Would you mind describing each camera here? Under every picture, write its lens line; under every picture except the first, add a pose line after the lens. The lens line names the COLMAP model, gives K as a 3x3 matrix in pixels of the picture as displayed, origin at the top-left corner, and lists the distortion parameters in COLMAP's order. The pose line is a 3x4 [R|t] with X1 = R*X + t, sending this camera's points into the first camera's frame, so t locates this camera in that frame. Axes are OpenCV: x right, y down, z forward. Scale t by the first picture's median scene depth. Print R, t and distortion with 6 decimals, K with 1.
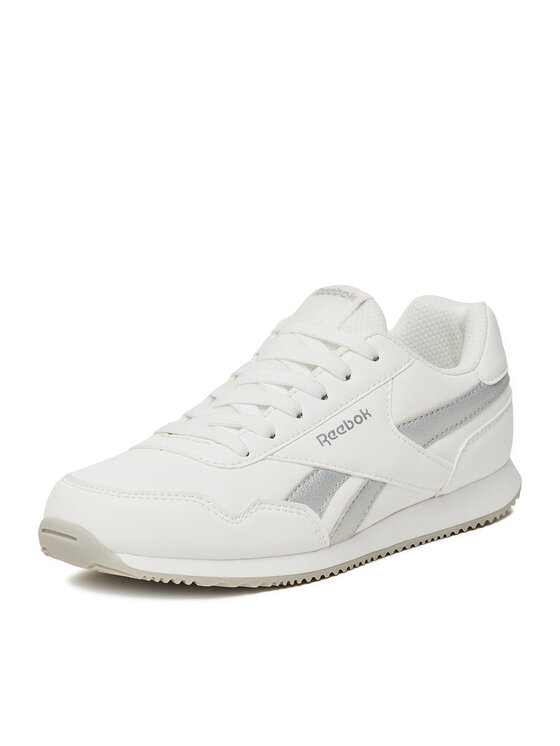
lens RADIAL K [[2192.3, 0, 280.0], [0, 2192.3, 373.0], [0, 0, 1]] dist [-0.022920, -0.189622]
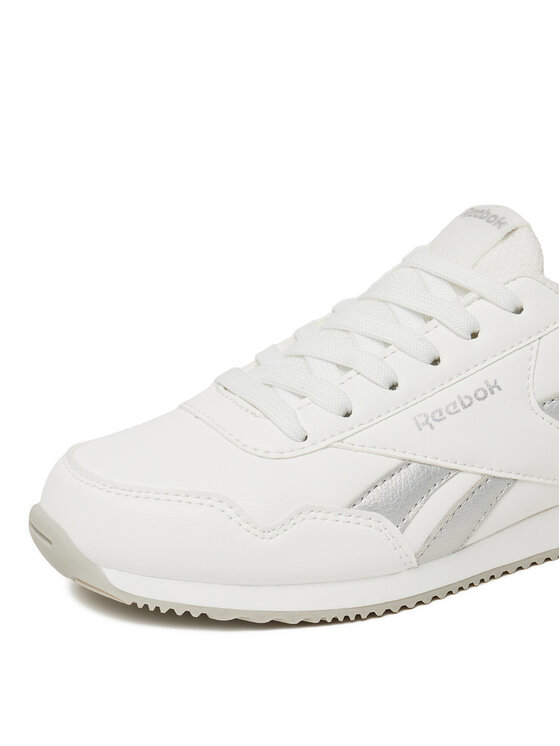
lens RADIAL K [[1227.4, 0, 280.0], [0, 1227.4, 373.0], [0, 0, 1]] dist [0.015866, -0.027525]
pose [[0.938340, 0.086145, -0.334808, 0.110954], [-0.037306, 0.988033, 0.149665, -0.045547], [0.343694, -0.127946, 0.930325, 0.598438]]
